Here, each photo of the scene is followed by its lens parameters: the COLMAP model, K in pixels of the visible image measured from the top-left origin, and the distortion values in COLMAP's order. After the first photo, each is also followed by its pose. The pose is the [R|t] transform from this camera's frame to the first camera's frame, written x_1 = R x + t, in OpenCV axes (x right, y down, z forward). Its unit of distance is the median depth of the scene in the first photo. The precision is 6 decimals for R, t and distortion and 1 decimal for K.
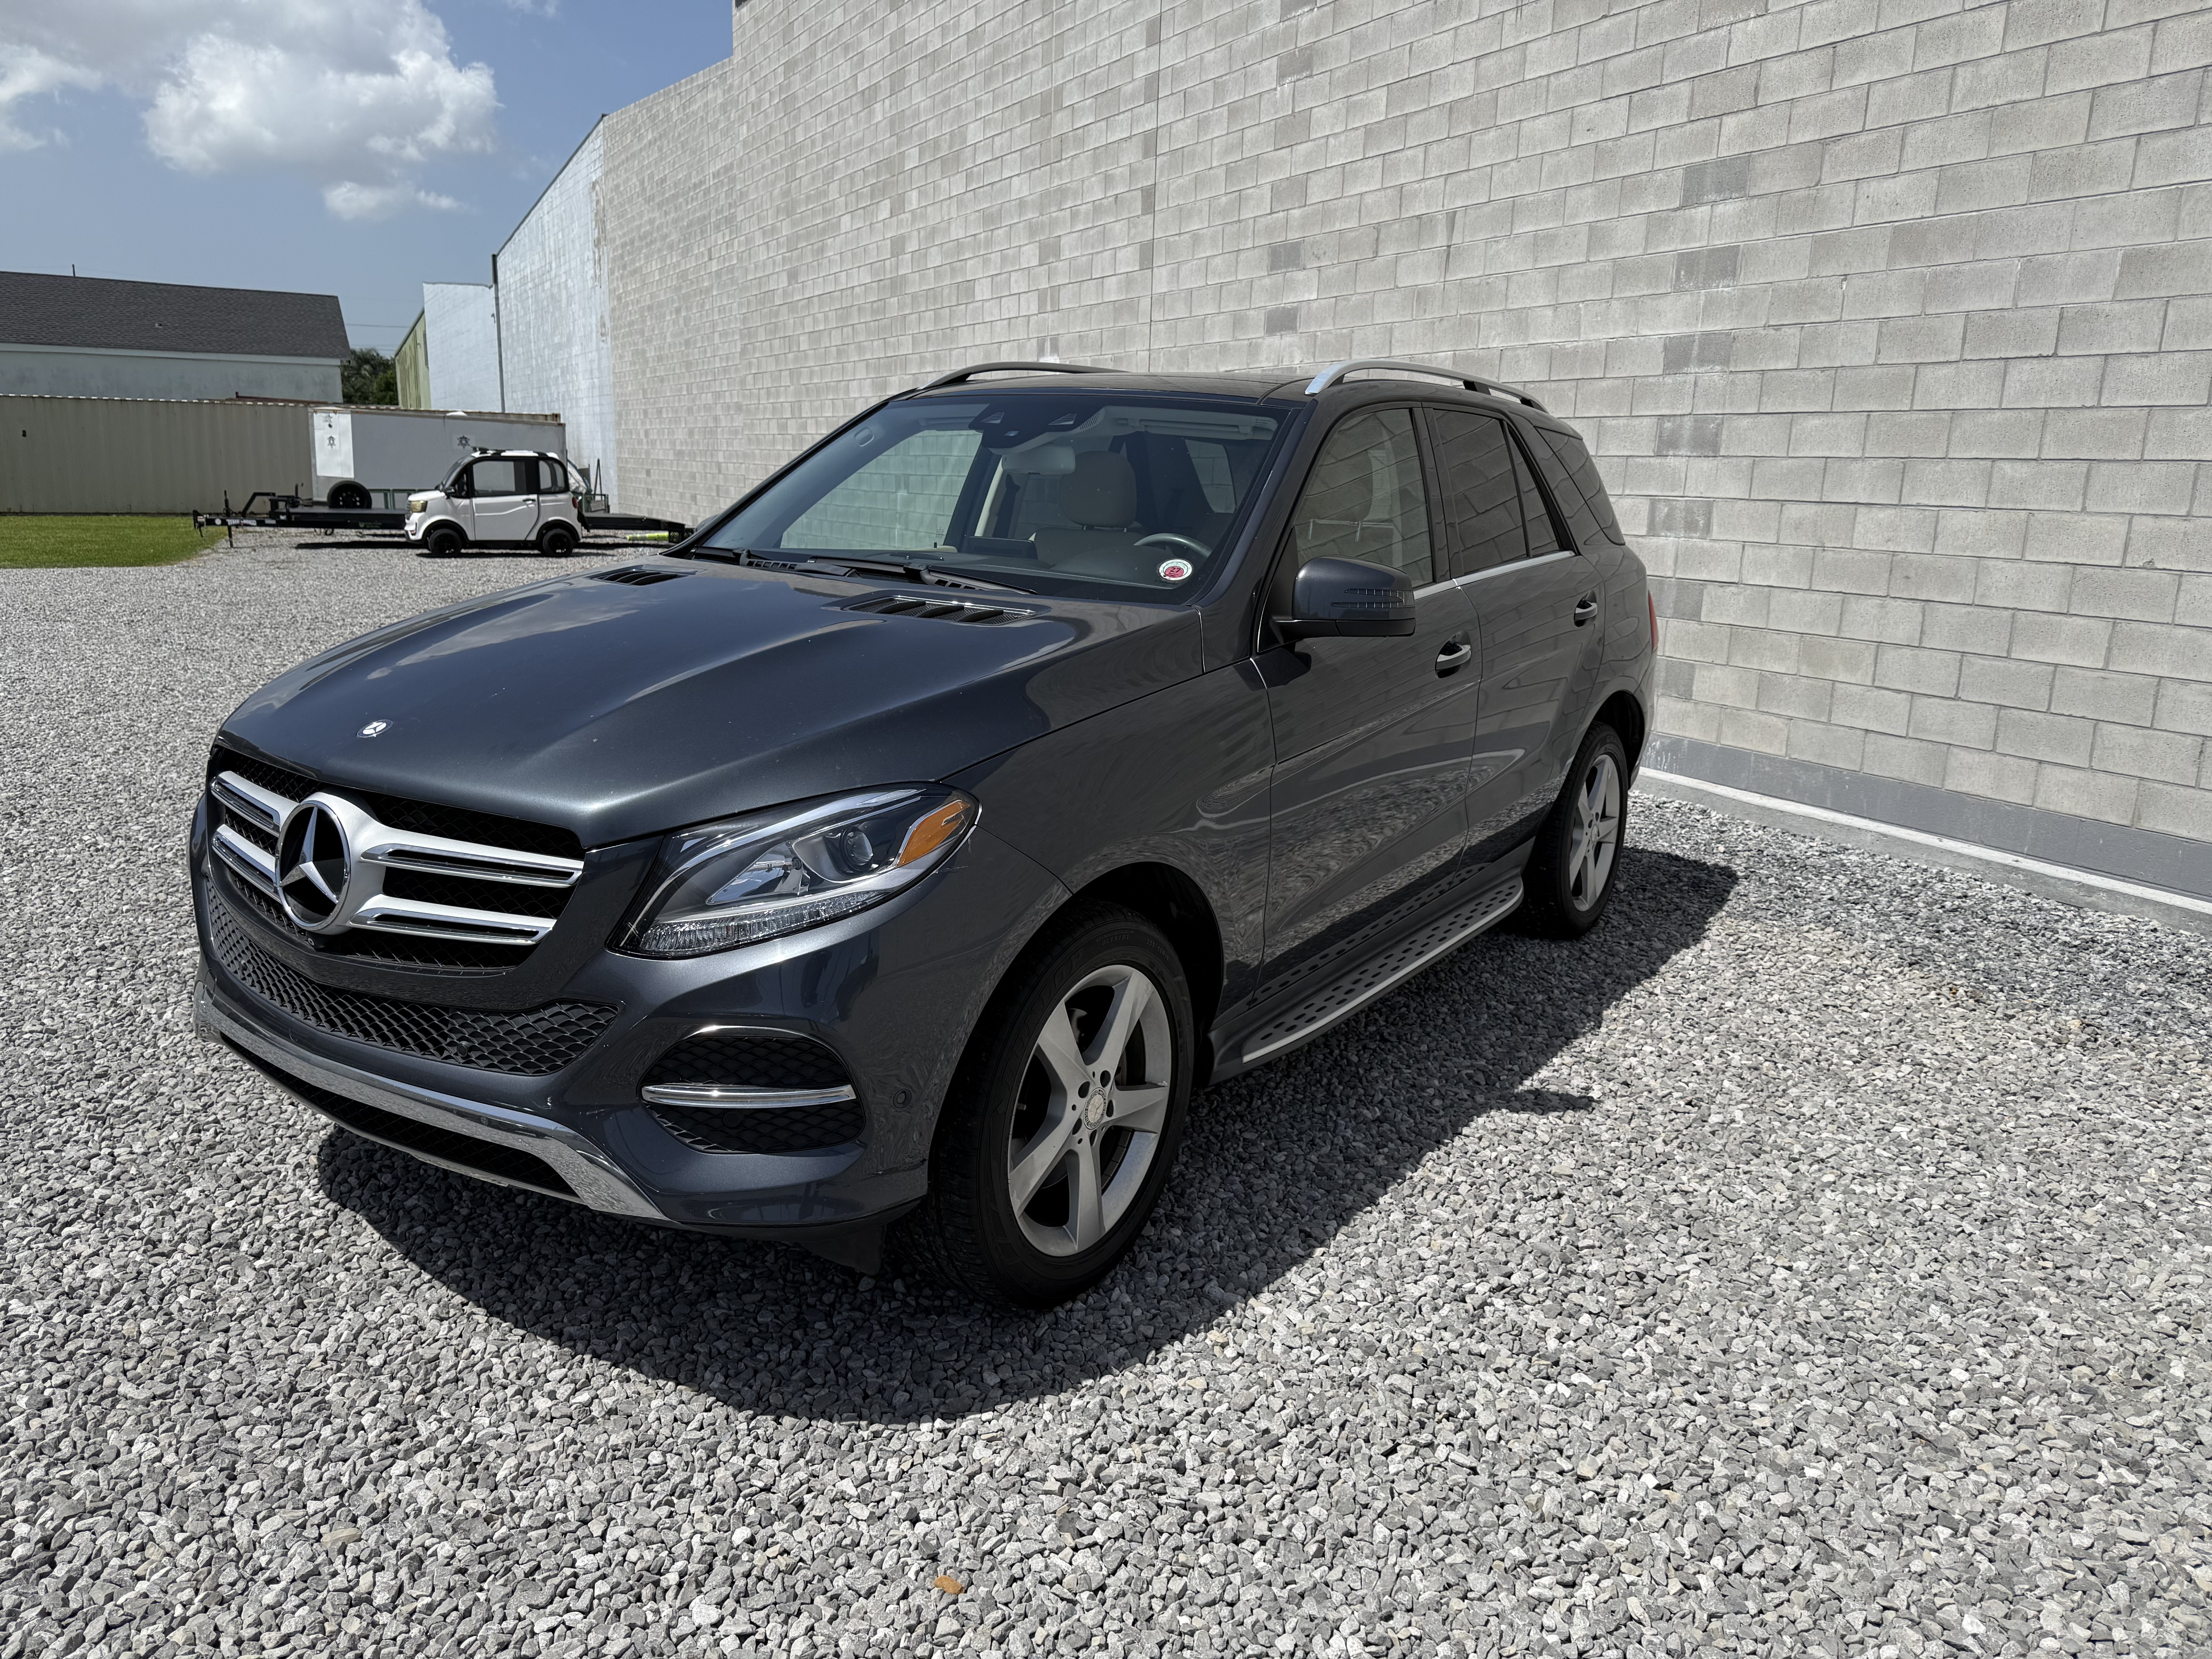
lens RADIAL K [[1584.9, 0, 1126.2], [0, 1584.9, 819.4], [0, 0, 1]] dist [0.020308, -0.023659]
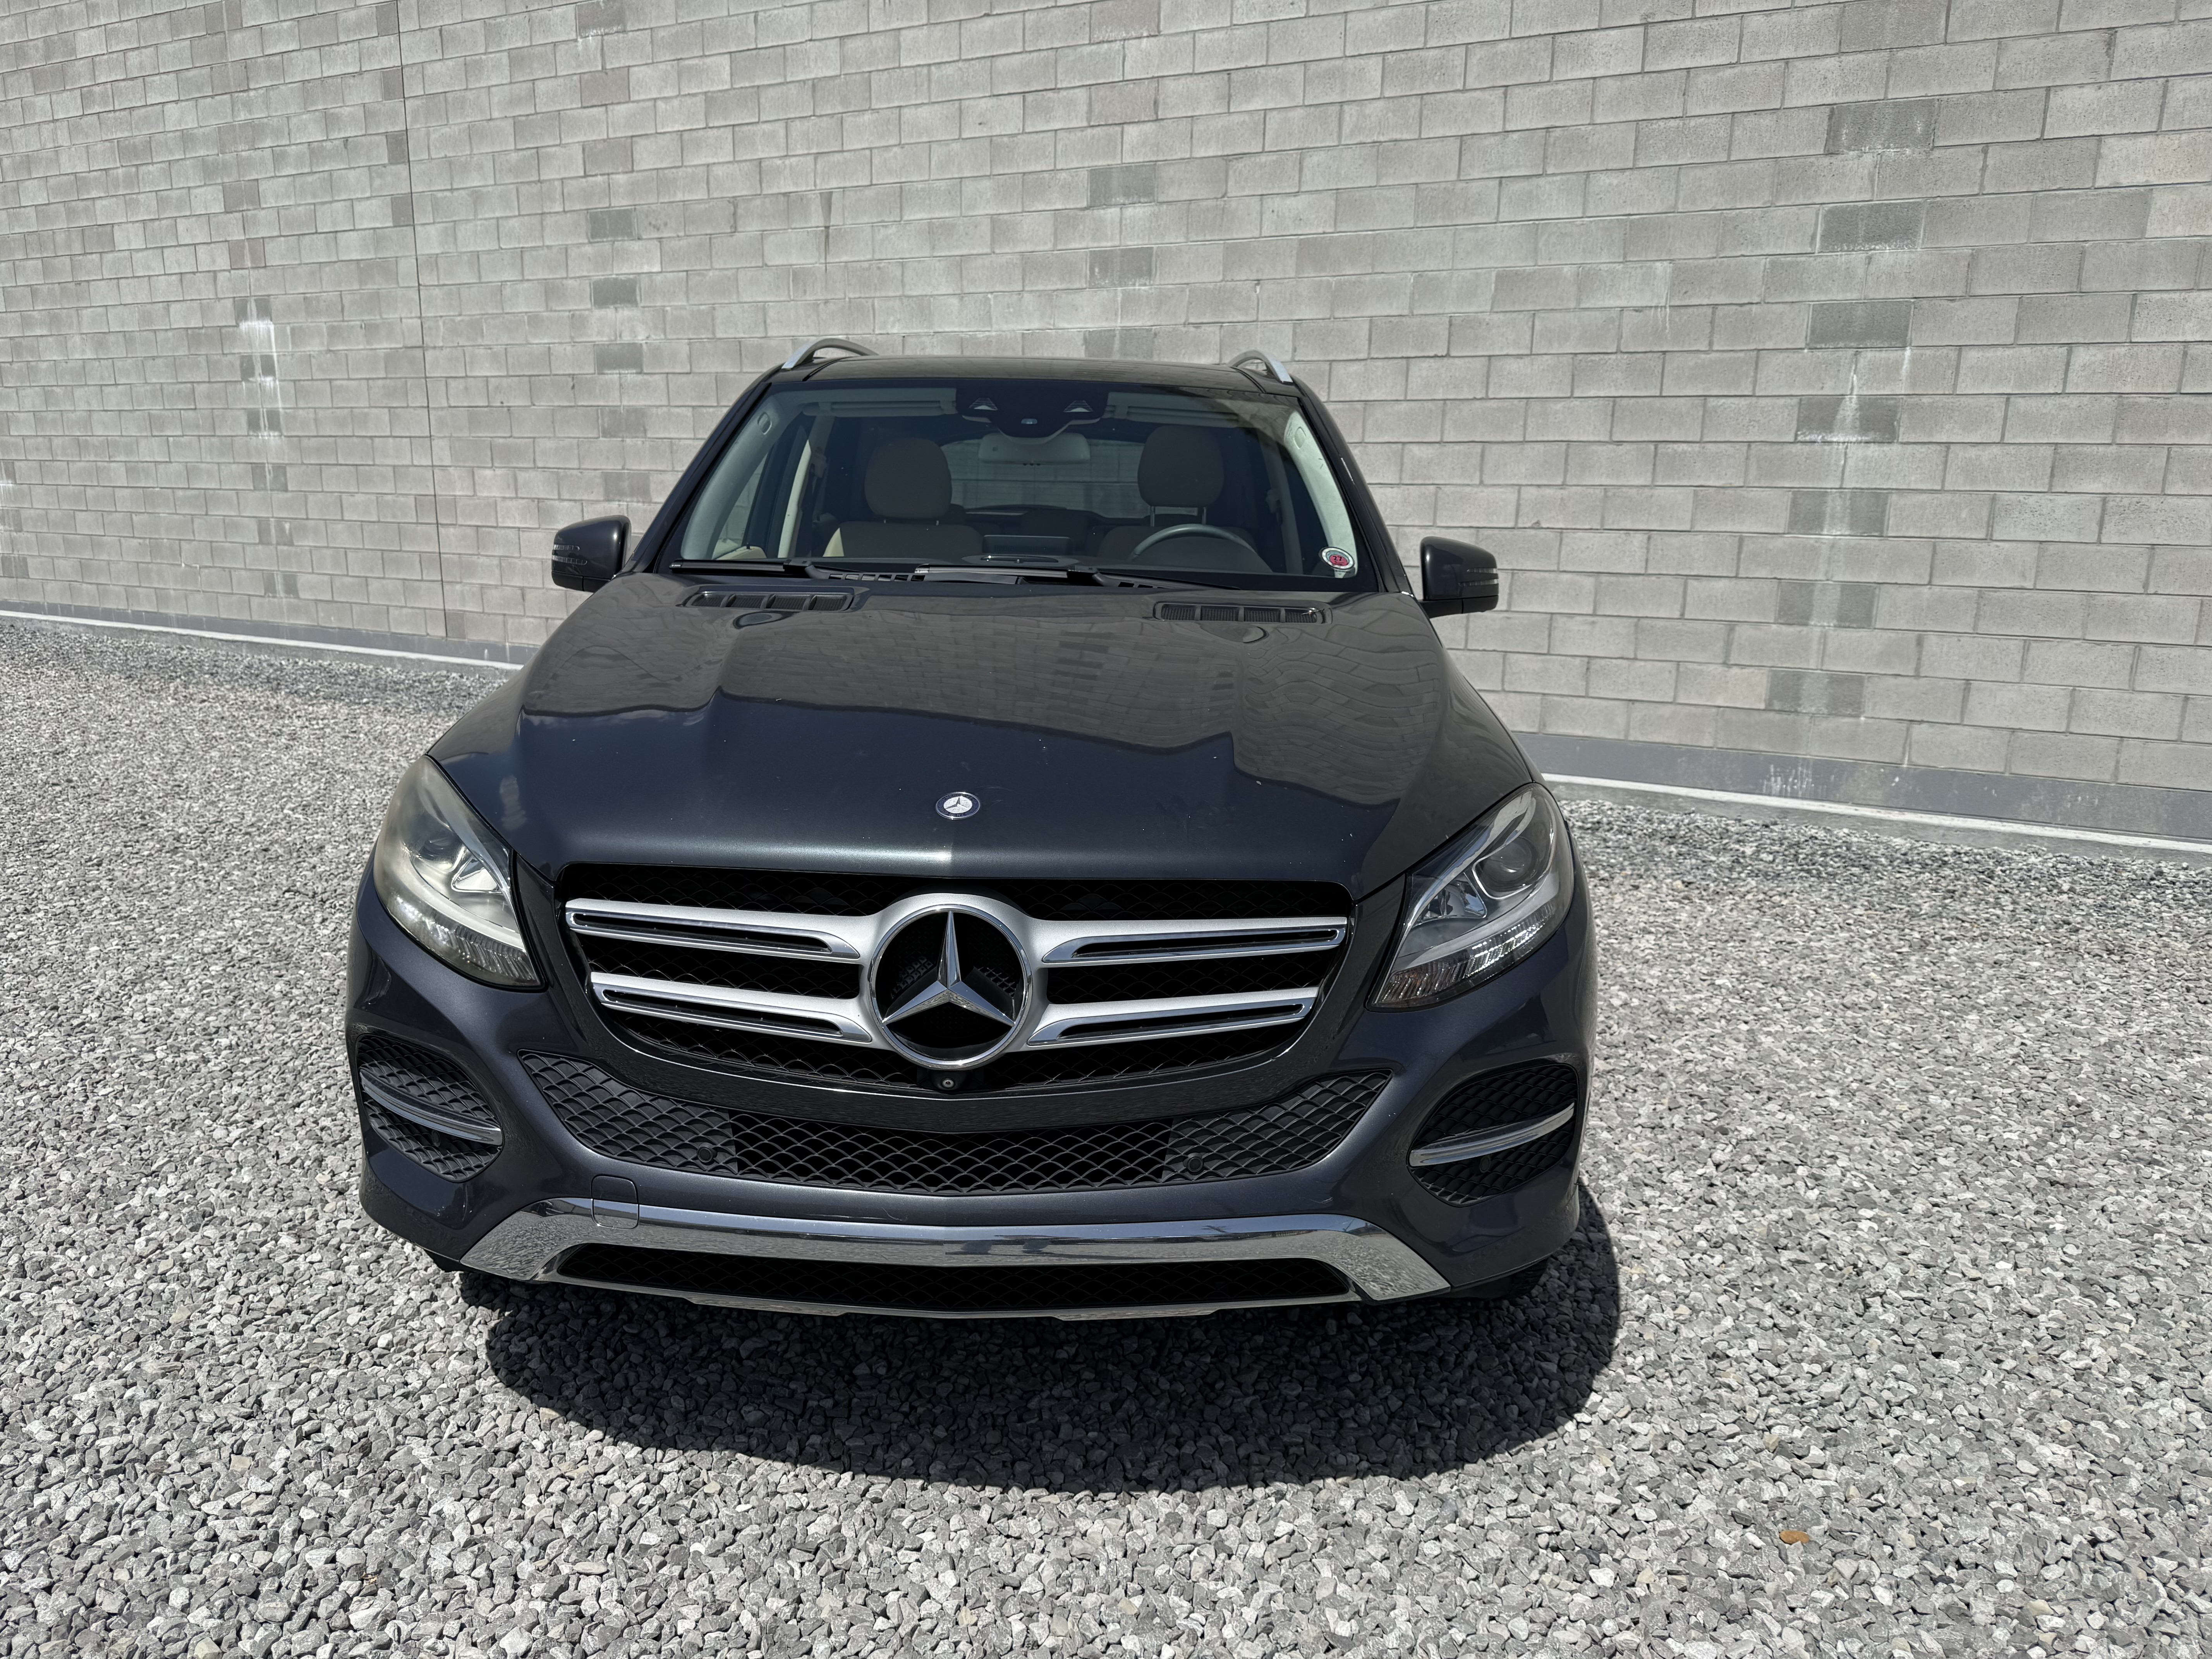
lens RADIAL K [[1584.9, 0, 1102.7], [0, 1584.9, 830.9], [0, 0, 1]] dist [0.020308, -0.023659]
pose [[0.840054, -0.135568, 0.525291, -0.253189], [0.126448, 0.990534, 0.053421, -0.023315], [-0.527561, 0.021545, 0.849244, 0.090361]]
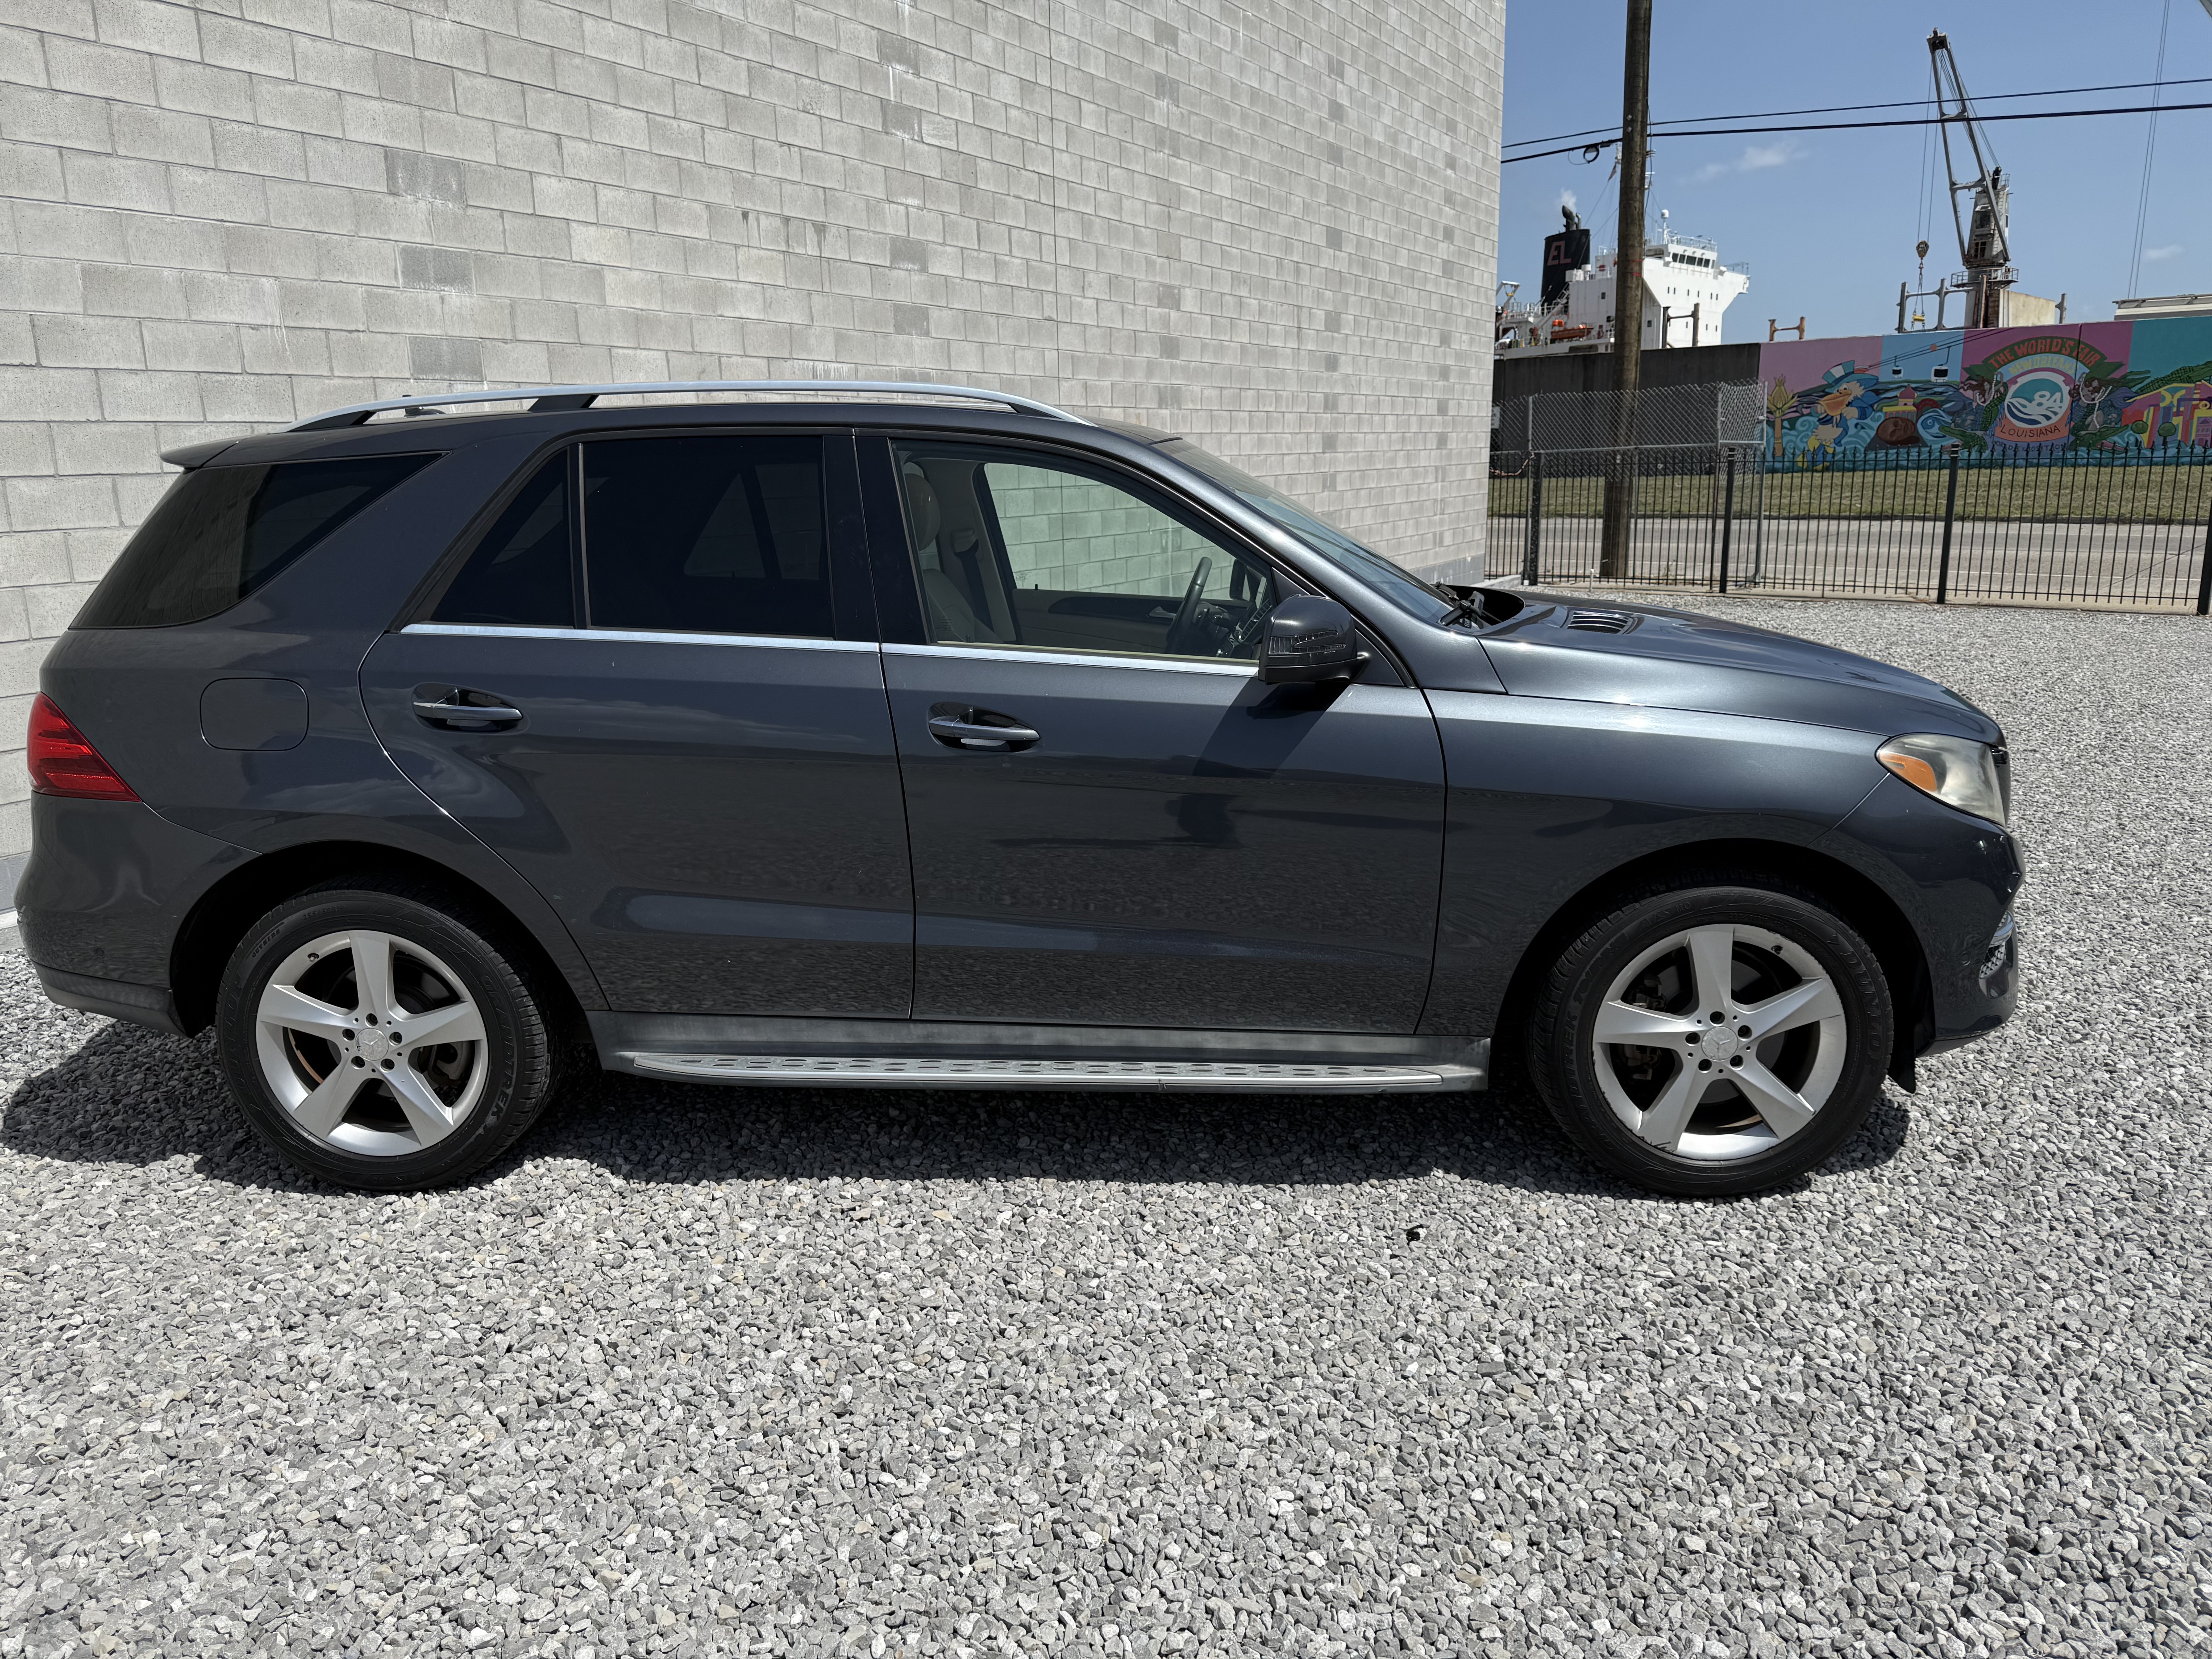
lens RADIAL K [[1584.9, 0, 1093.6], [0, 1584.9, 825.5], [0, 0, 1]] dist [0.020308, -0.023659]
pose [[-0.483991, -0.217637, 0.847577, -0.446943], [0.192626, 0.918324, 0.345798, -0.192336], [-0.853609, 0.330628, -0.402538, 0.729560]]
